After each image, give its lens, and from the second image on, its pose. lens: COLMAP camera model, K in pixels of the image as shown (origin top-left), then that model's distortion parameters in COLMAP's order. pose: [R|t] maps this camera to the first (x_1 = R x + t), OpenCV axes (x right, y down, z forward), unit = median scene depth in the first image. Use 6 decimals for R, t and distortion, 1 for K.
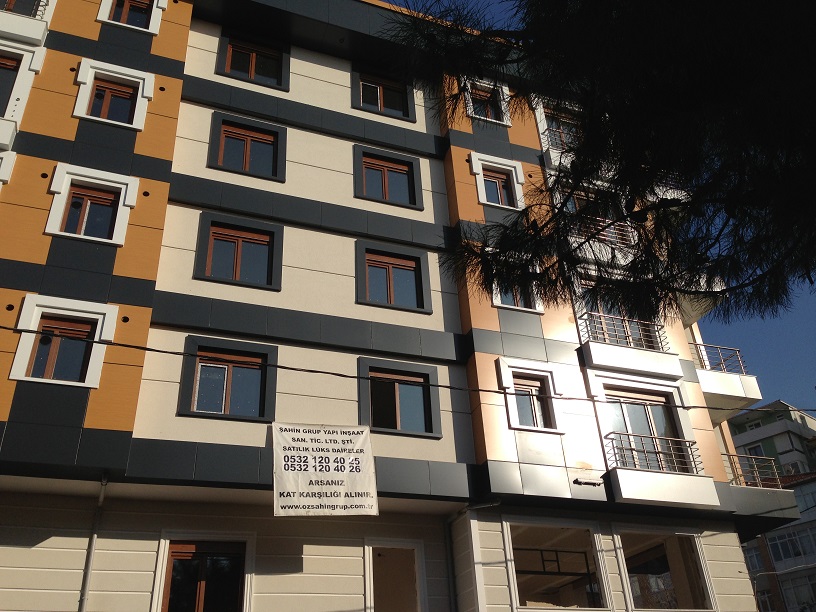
lens RADIAL K [[723.0, 0, 408.0], [0, 723.0, 306.0], [0, 0, 1]] dist [0.099152, -0.129033]
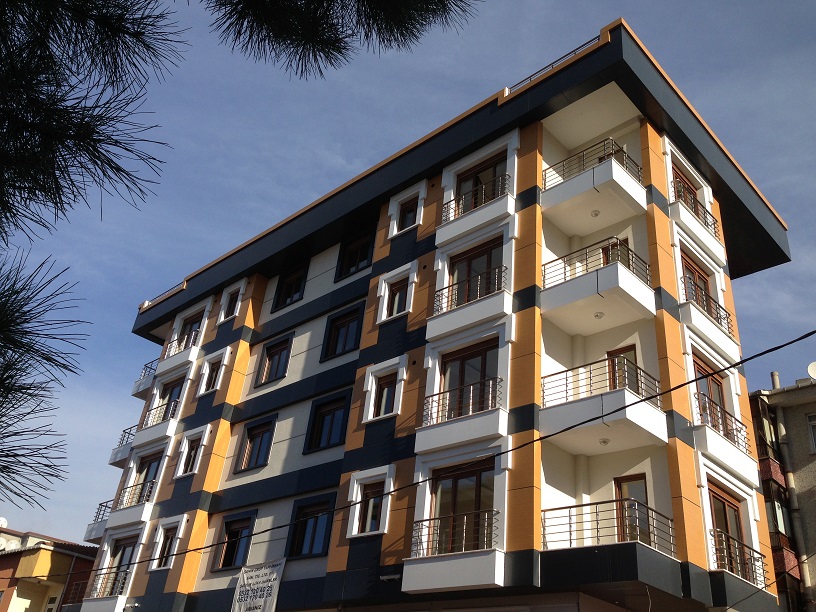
lens RADIAL K [[770.5, 0, 408.0], [0, 770.5, 306.0], [0, 0, 1]] dist [-0.002618, -0.002032]
pose [[0.420080, -0.404179, -0.812509, 1.427584], [0.352103, 0.897793, -0.264560, 0.215333], [0.836395, -0.174951, 0.519458, 0.572132]]
